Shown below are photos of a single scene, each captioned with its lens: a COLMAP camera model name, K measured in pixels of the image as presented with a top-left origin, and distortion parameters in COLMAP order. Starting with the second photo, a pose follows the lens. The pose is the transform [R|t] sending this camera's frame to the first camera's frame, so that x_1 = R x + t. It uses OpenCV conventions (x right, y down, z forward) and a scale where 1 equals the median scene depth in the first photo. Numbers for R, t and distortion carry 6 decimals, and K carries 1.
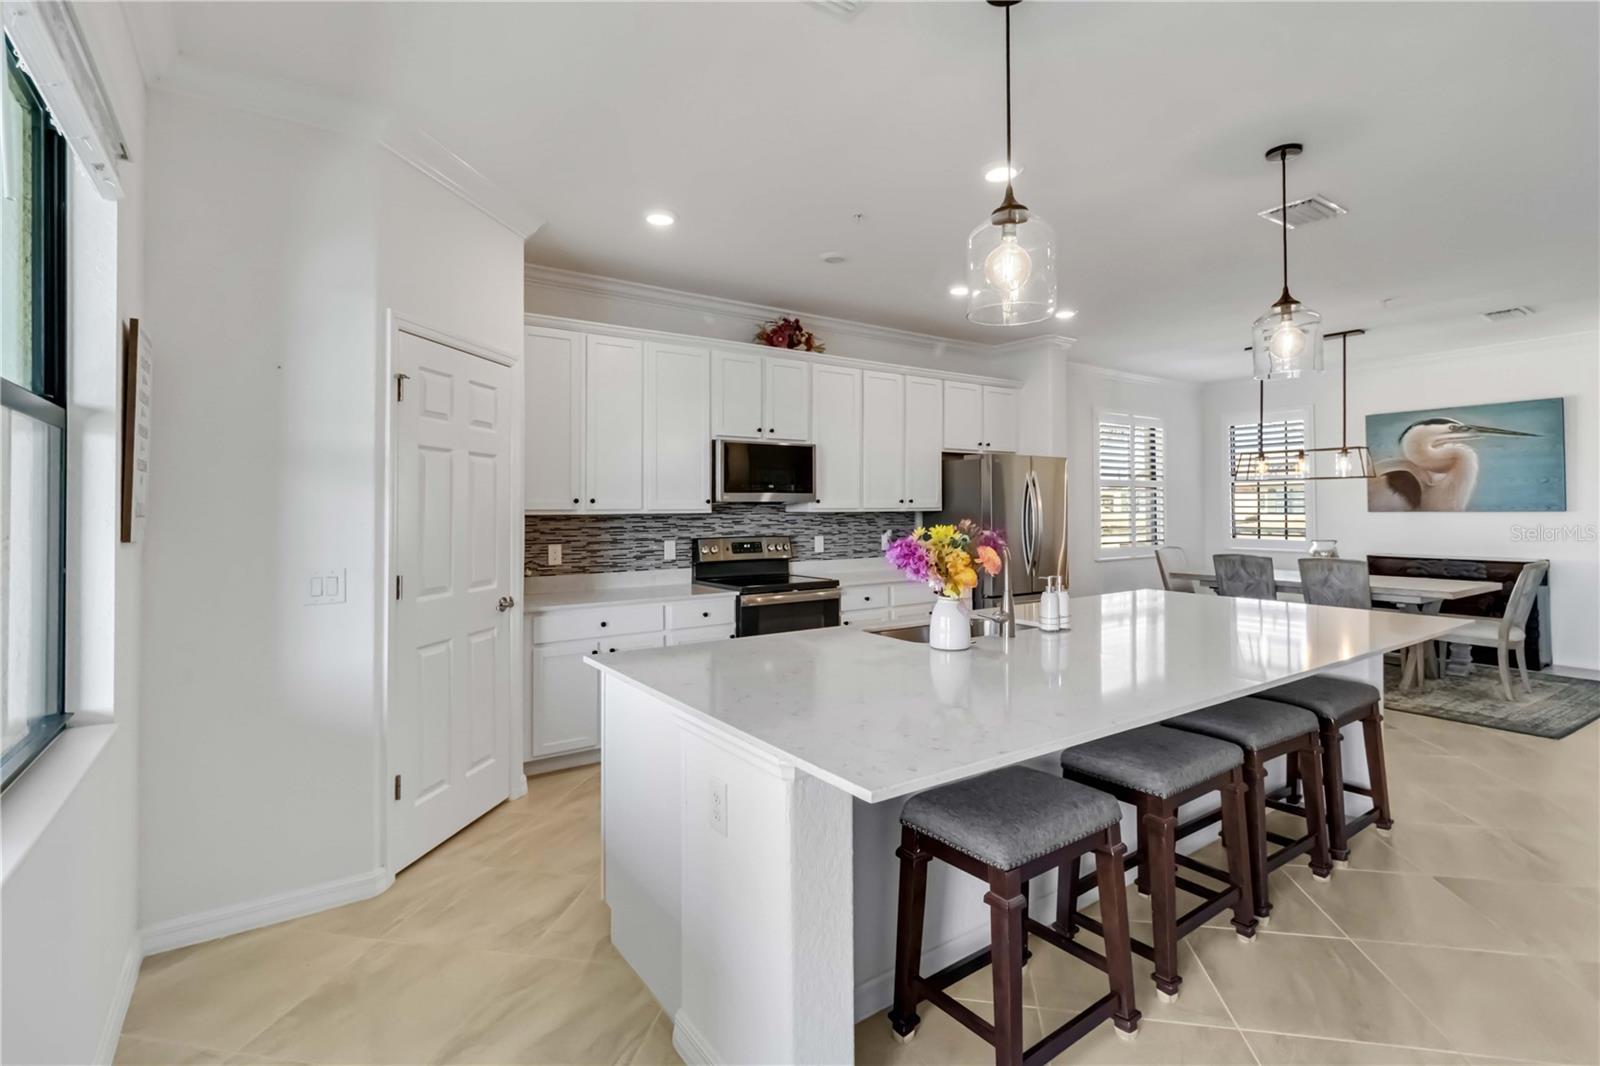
lens RADIAL K [[751.1, 0, 796.5], [0, 751.1, 497.2], [0, 0, 1]] dist [-0.002391, -0.000051]
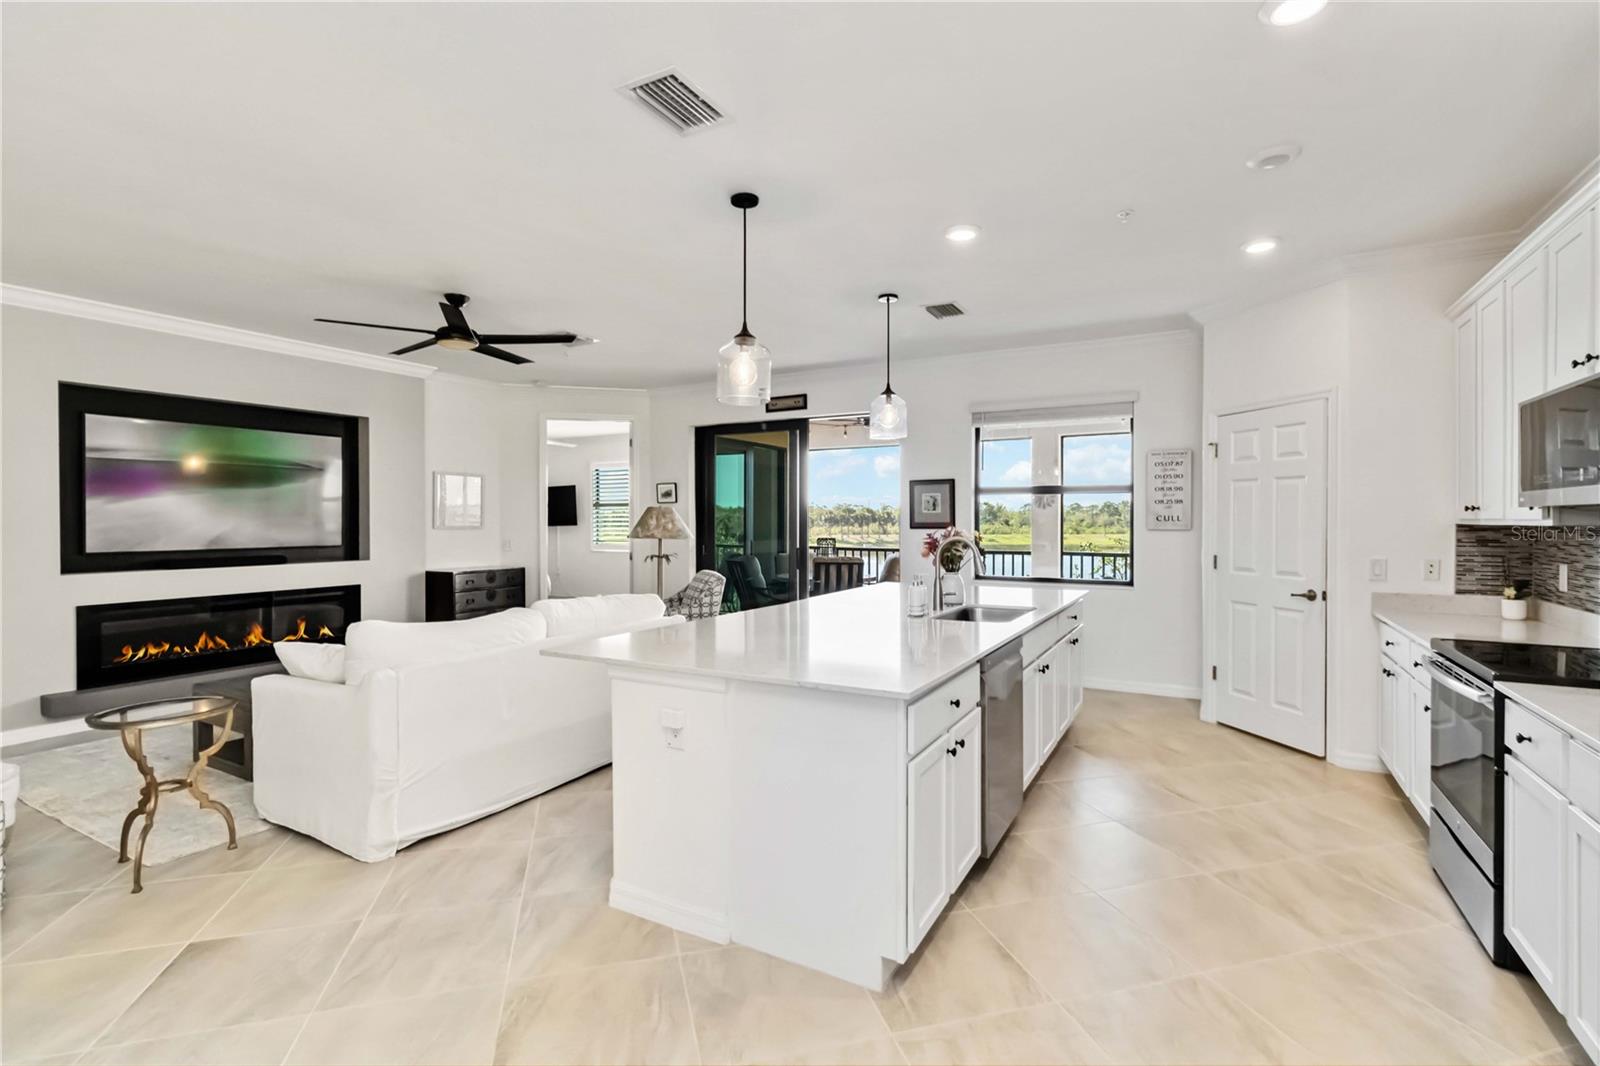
lens RADIAL K [[738.9, 0, 796.9], [0, 738.9, 525.0], [0, 0, 1]] dist [0.002859, -0.000315]
pose [[-0.898547, 0.009050, -0.438785, 0.629098], [0.011268, 0.999934, -0.002452, 0.014445], [0.438733, -0.007148, -0.898589, 1.188016]]
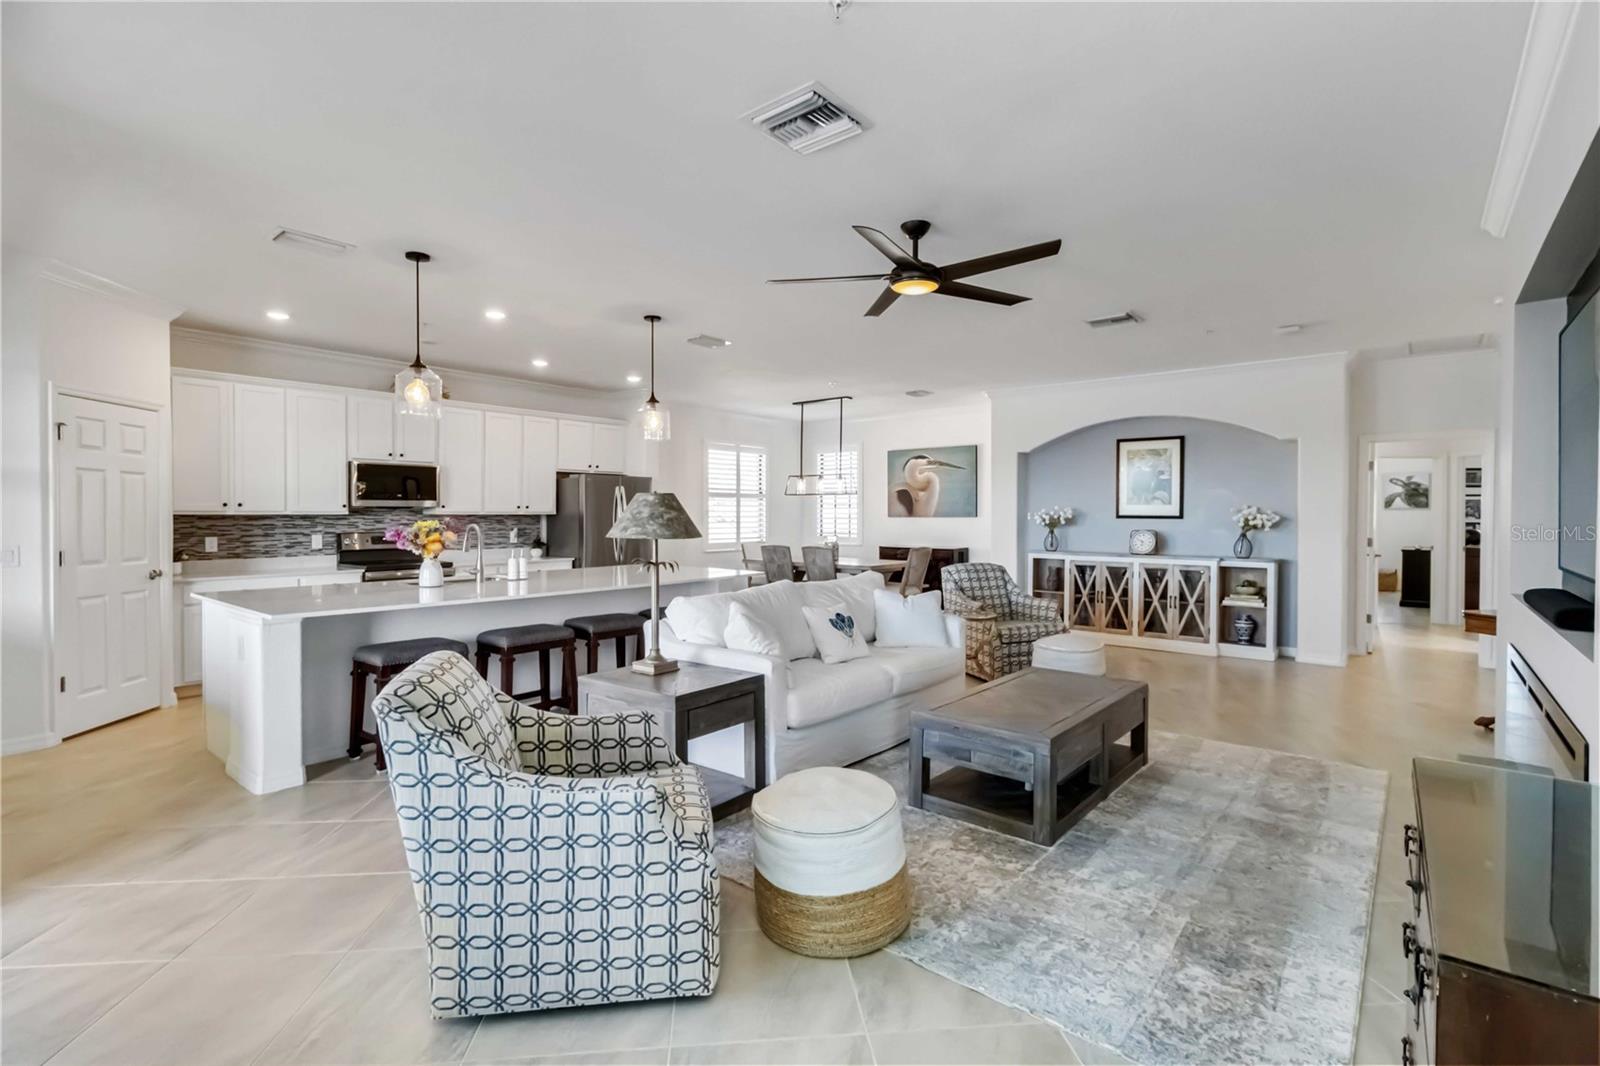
lens RADIAL K [[738.9, 0, 796.9], [0, 738.9, 525.0], [0, 0, 1]] dist [0.002859, -0.000315]
pose [[0.962688, 0.001603, 0.270609, 0.296998], [-0.009375, 0.999580, 0.027433, -0.004197], [-0.270452, -0.028946, 0.962298, -0.505742]]
